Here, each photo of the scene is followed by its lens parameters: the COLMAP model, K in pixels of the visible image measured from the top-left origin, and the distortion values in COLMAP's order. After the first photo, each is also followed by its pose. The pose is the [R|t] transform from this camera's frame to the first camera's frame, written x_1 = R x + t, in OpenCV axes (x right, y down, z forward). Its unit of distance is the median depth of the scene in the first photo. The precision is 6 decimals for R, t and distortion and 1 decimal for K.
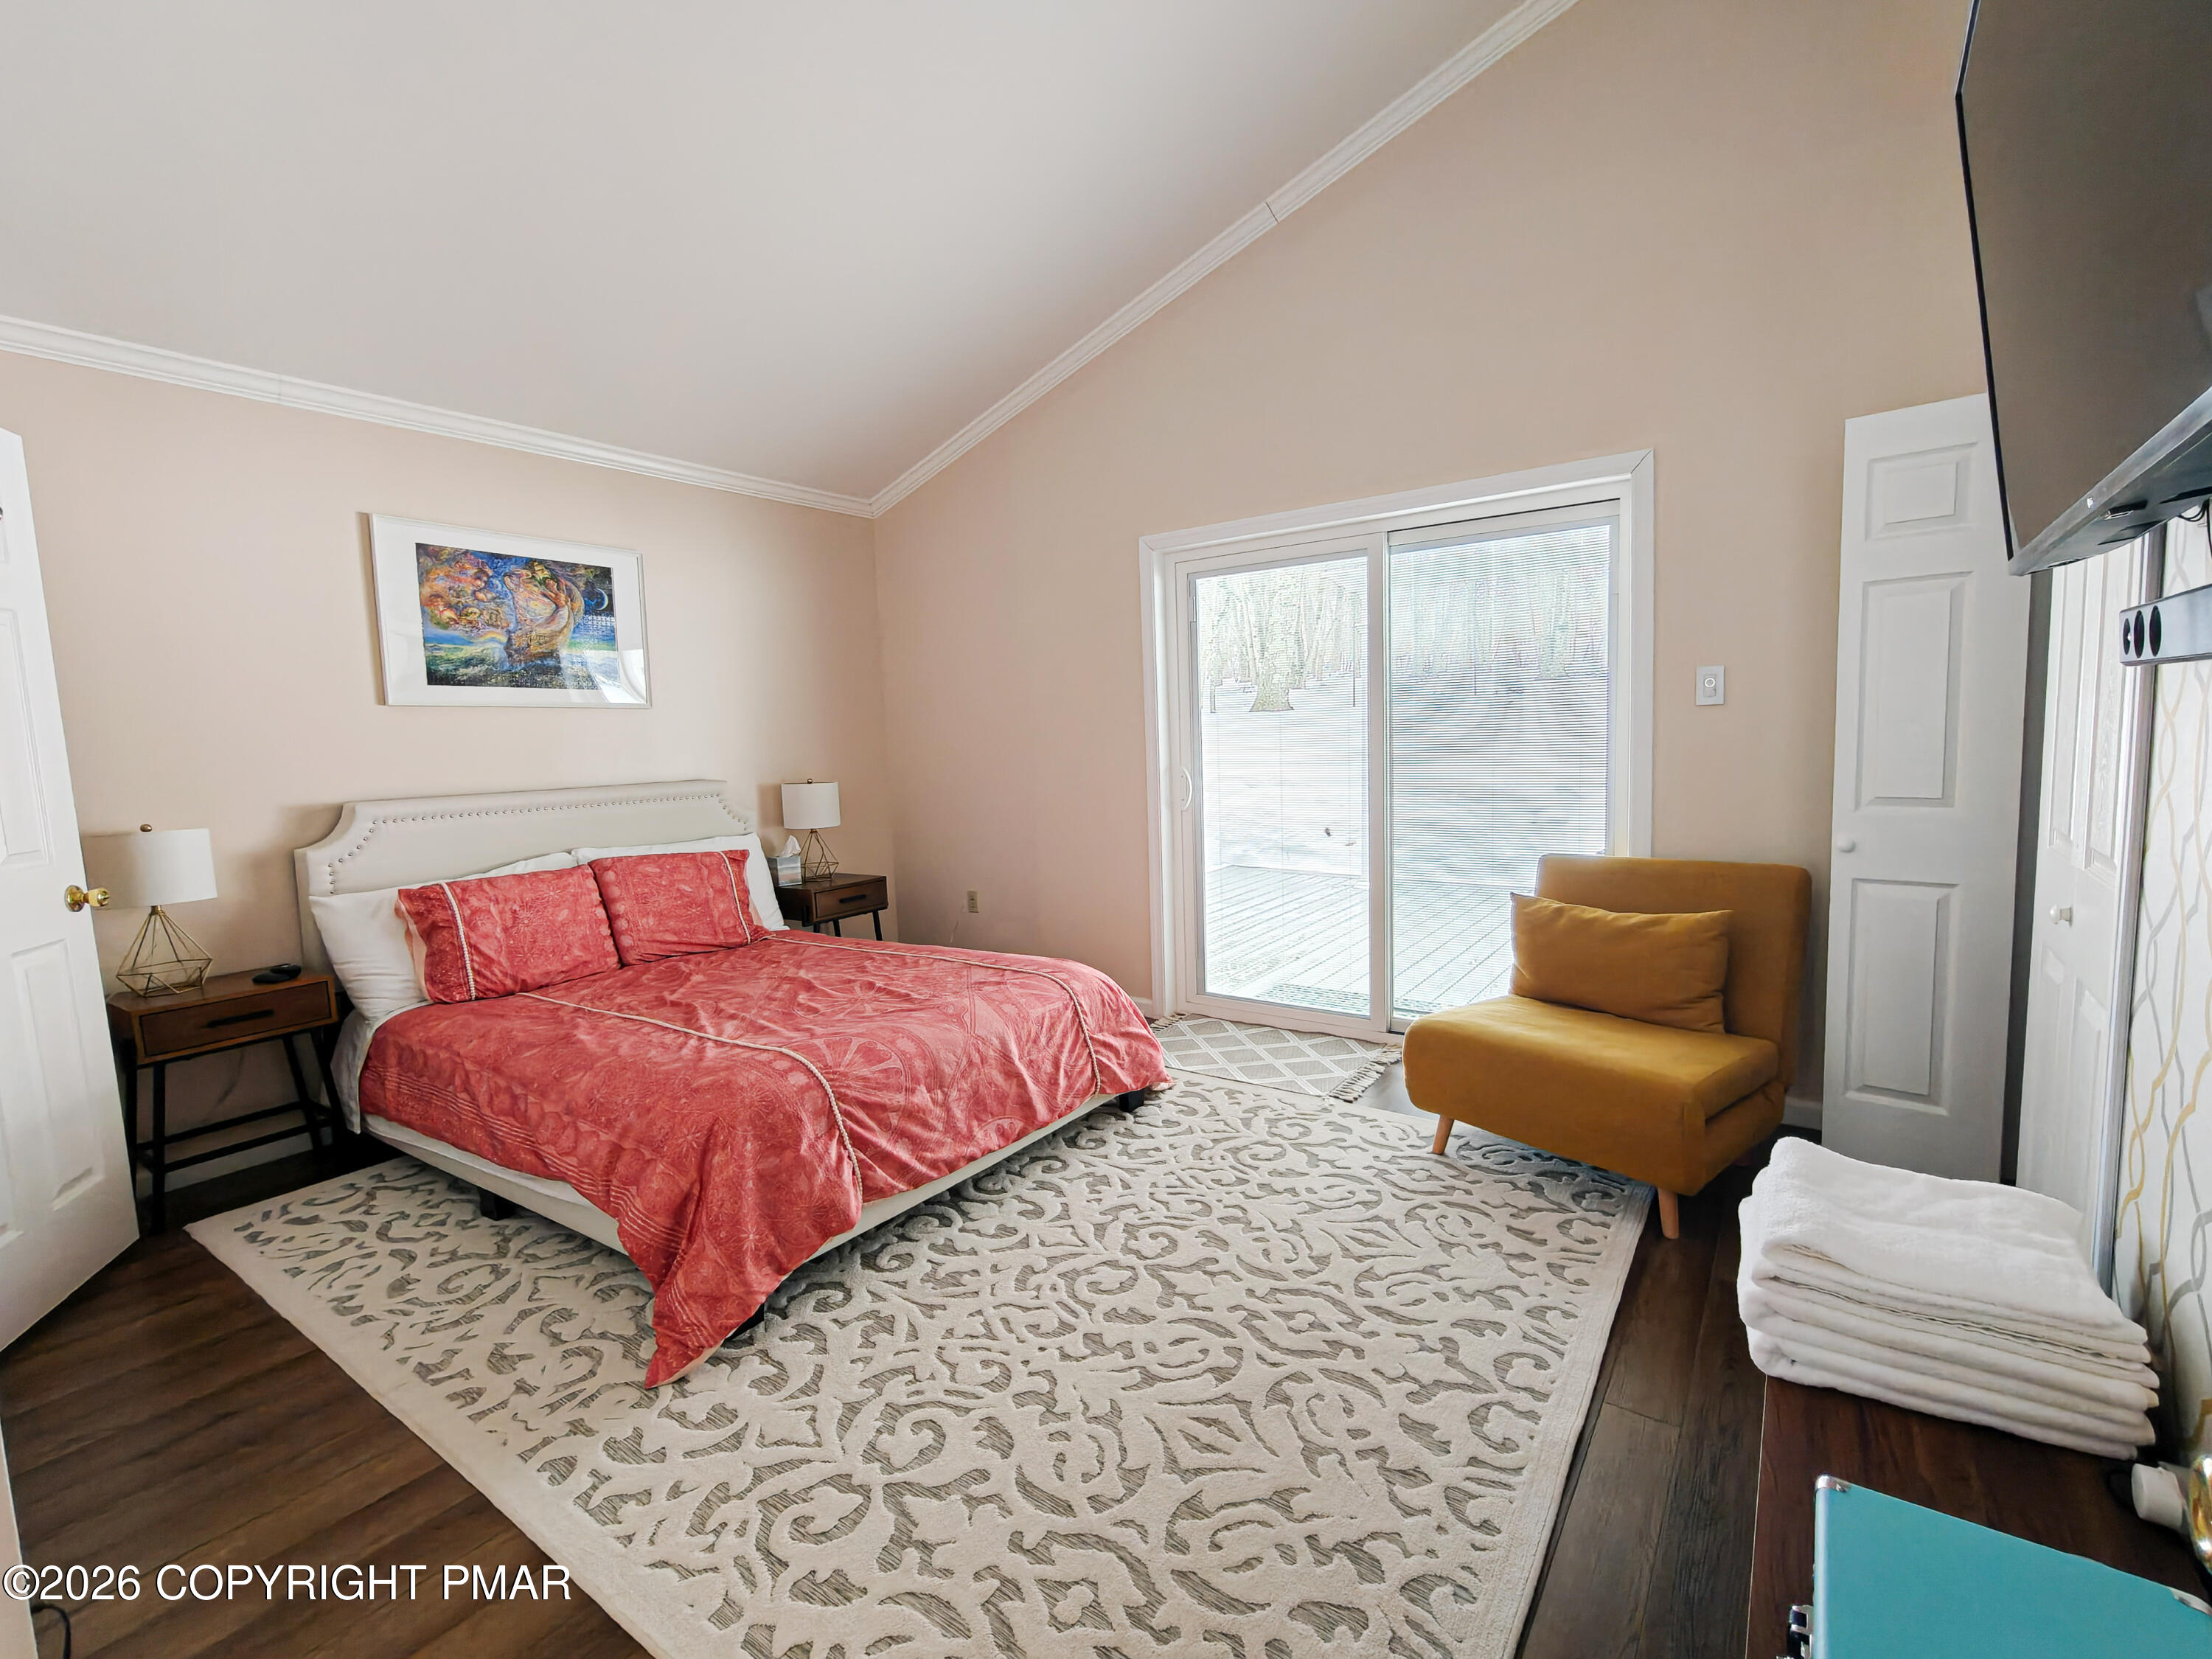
lens RADIAL K [[991.7, 0, 1112.9], [0, 991.7, 831.2], [0, 0, 1]] dist [0.001700, 0.002002]
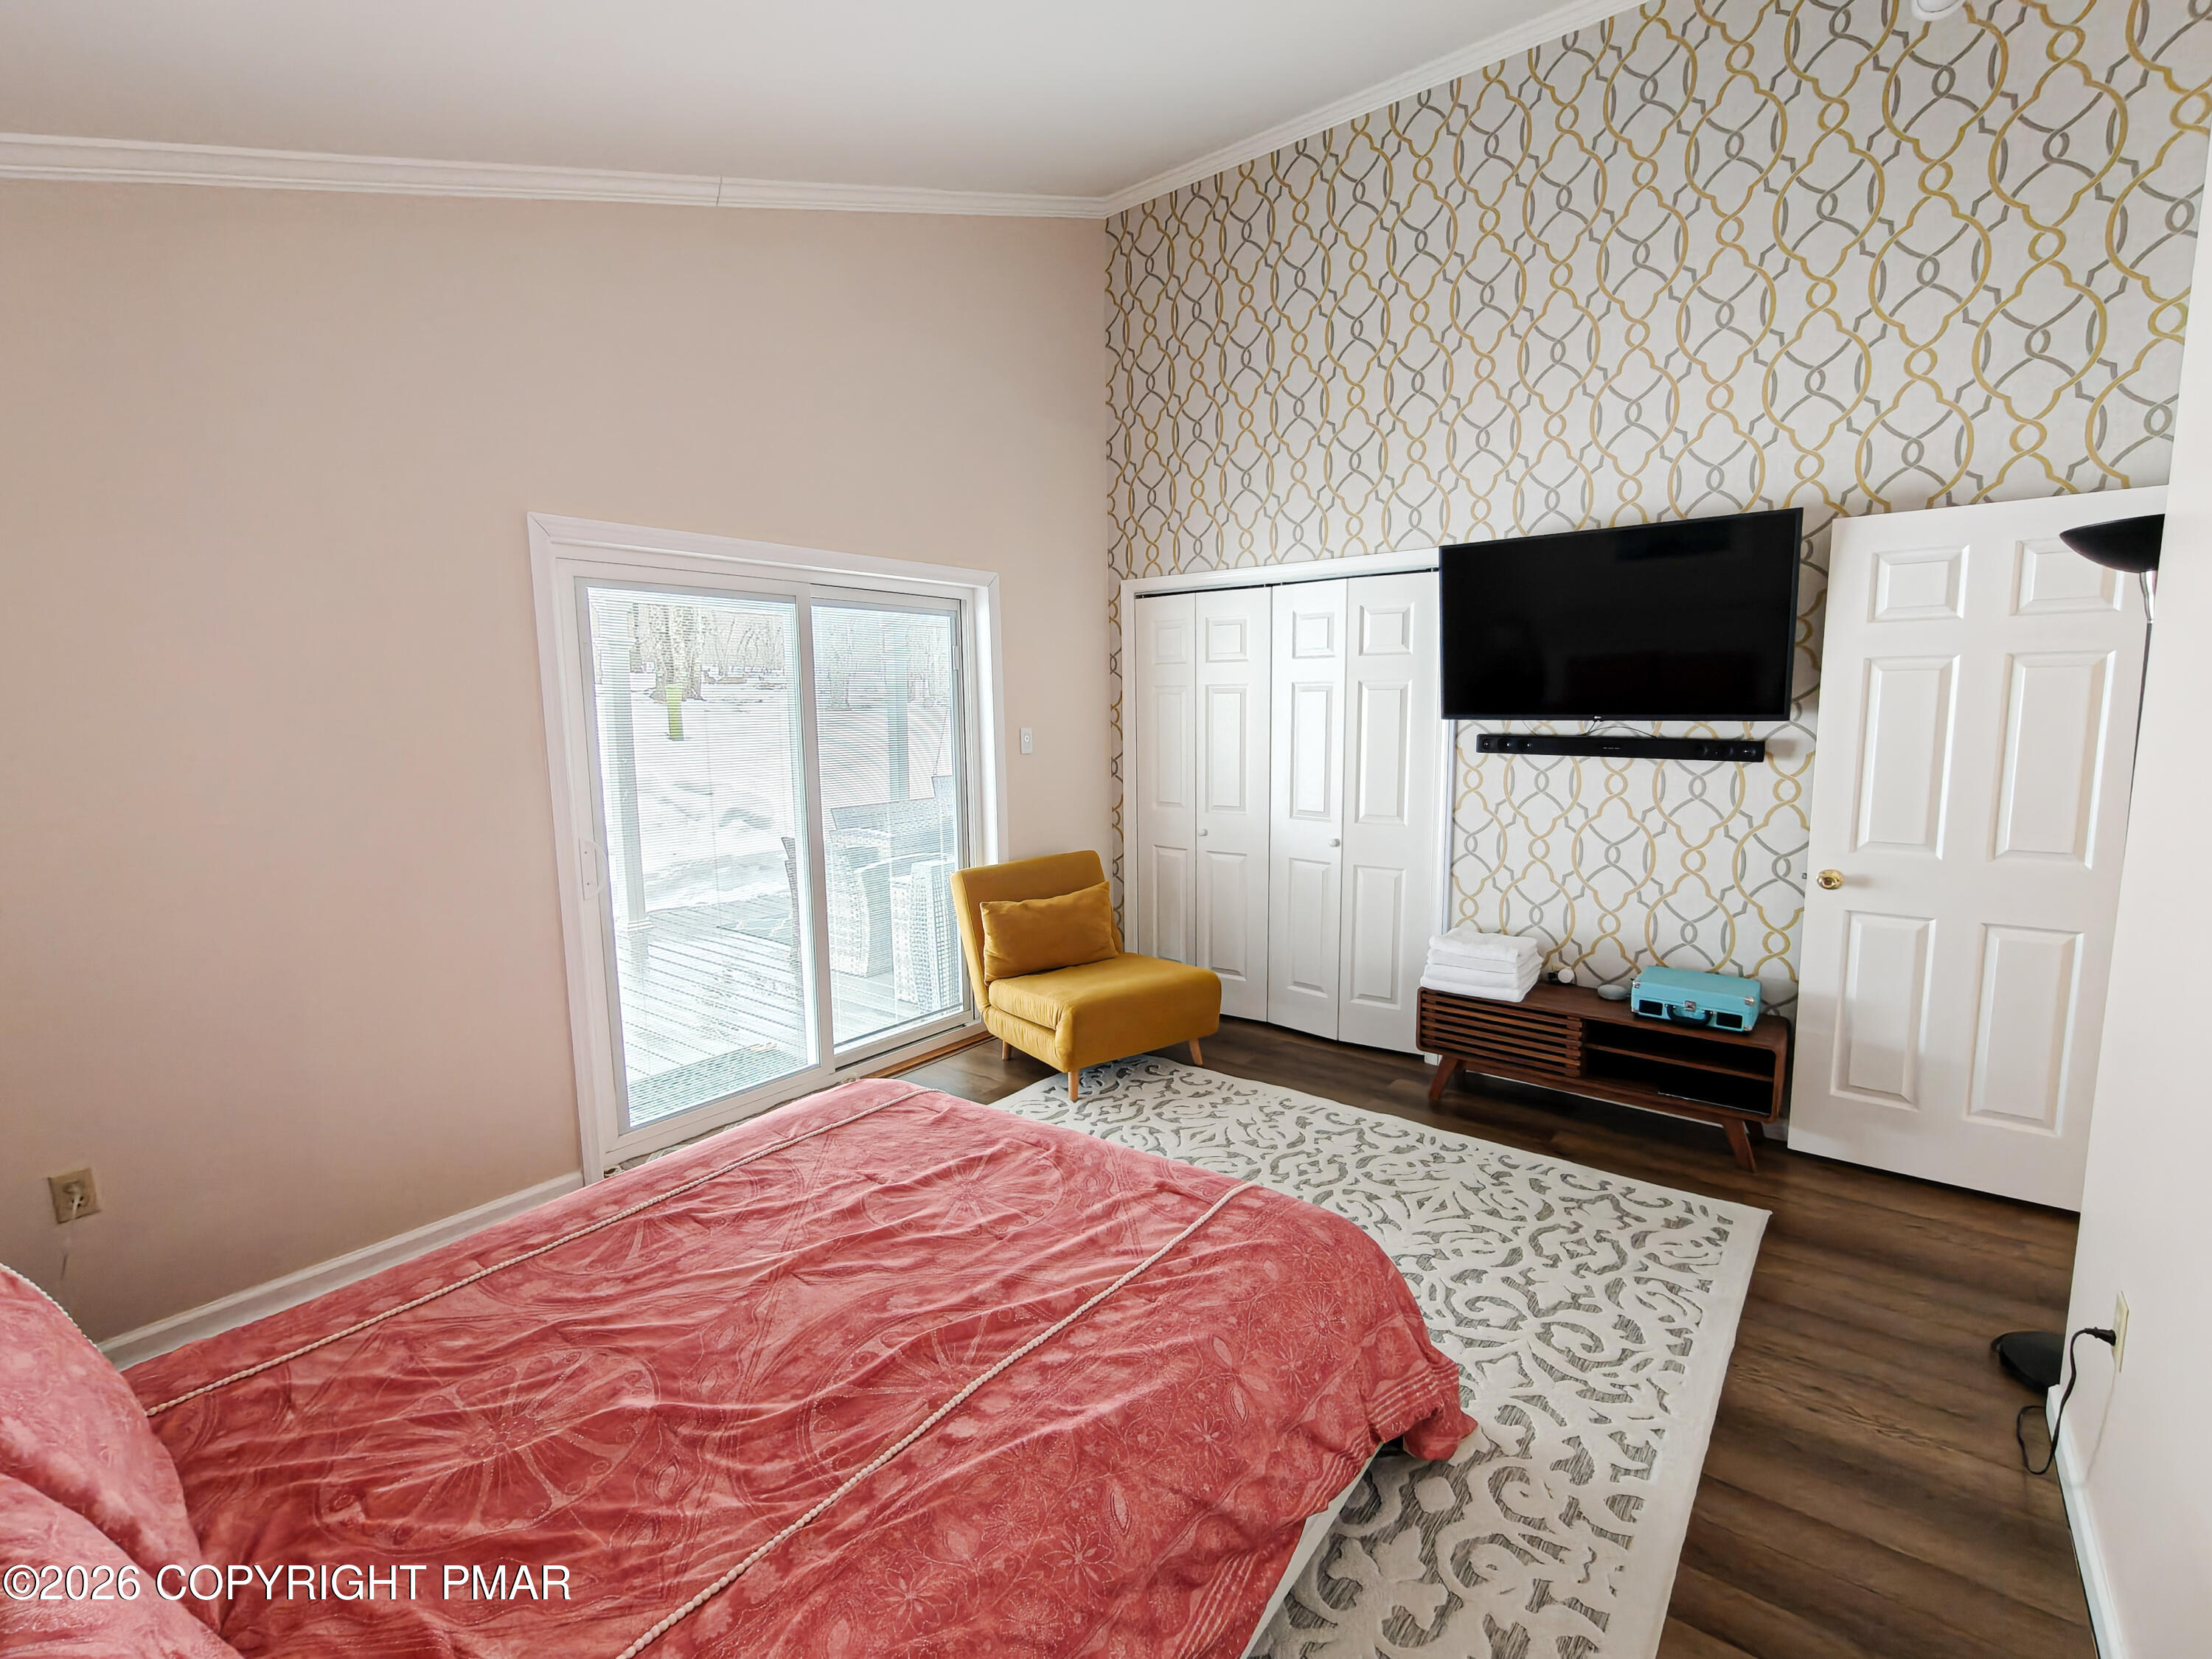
lens RADIAL K [[991.7, 0, 1111.7], [0, 991.7, 828.8], [0, 0, 1]] dist [0.001700, 0.002002]
pose [[0.044692, -0.090372, 0.994905, -1.398684], [0.106161, 0.990690, 0.085221, -0.203646], [-0.993344, 0.101811, 0.053870, 1.253470]]
